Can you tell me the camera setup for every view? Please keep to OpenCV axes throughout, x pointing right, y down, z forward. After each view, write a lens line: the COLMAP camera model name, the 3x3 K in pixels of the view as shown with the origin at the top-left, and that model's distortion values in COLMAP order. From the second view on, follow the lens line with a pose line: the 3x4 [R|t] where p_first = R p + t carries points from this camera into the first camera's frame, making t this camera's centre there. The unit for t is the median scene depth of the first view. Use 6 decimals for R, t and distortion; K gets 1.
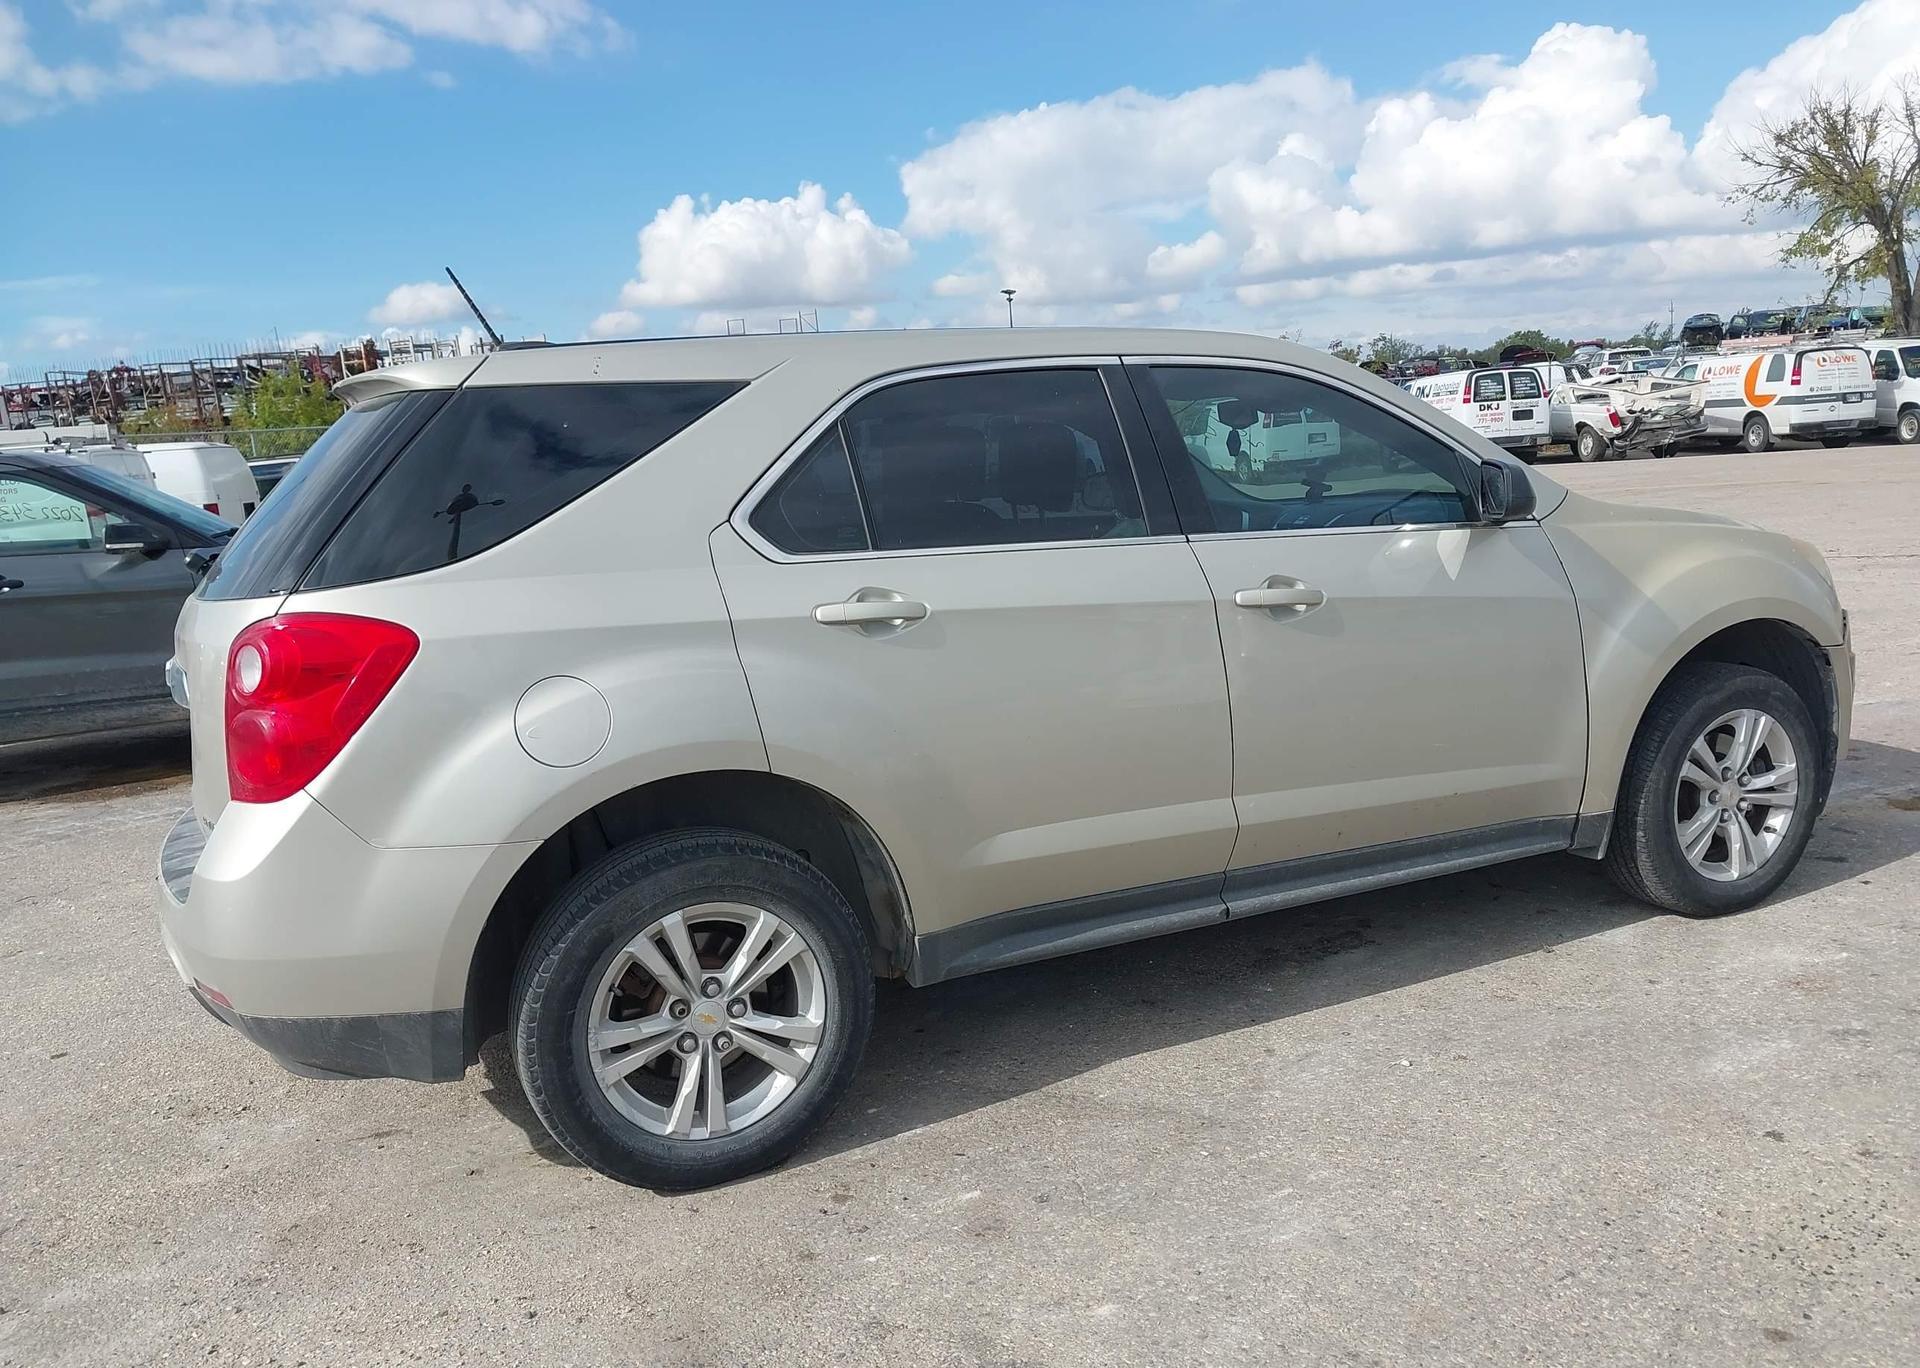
lens RADIAL K [[1526.4, 0, 971.8], [0, 1526.4, 693.6], [0, 0, 1]] dist [0.032745, -0.040572]
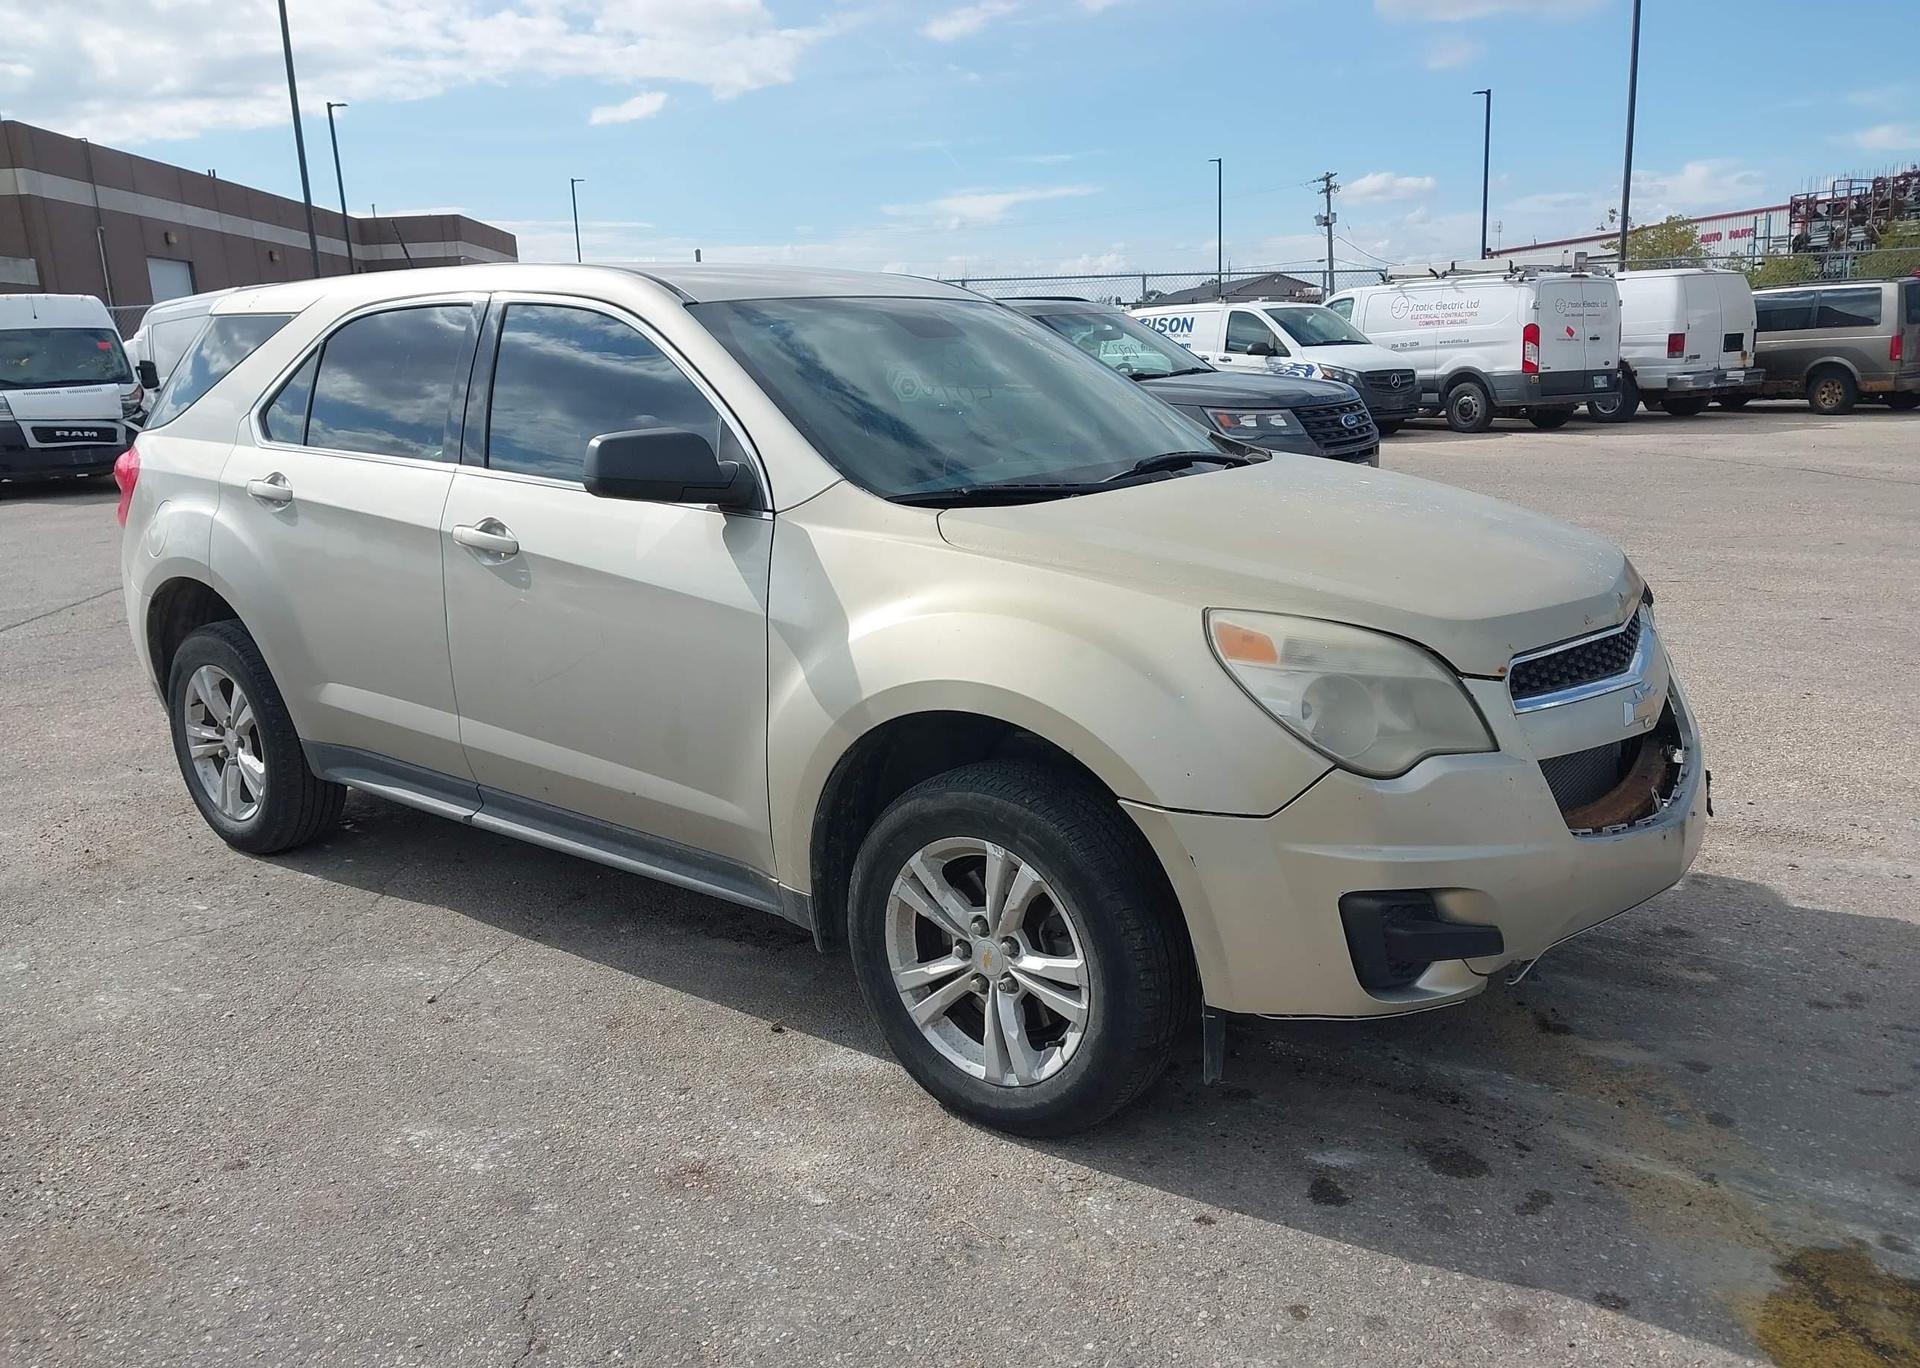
lens RADIAL K [[1526.4, 0, 960.3], [0, 1526.4, 698.8], [0, 0, 1]] dist [0.032745, -0.040572]
pose [[0.439449, 0.257679, -0.860515, 1.042311], [-0.148119, 0.965645, 0.213518, -0.188327], [0.885971, 0.033628, 0.462519, 0.674001]]
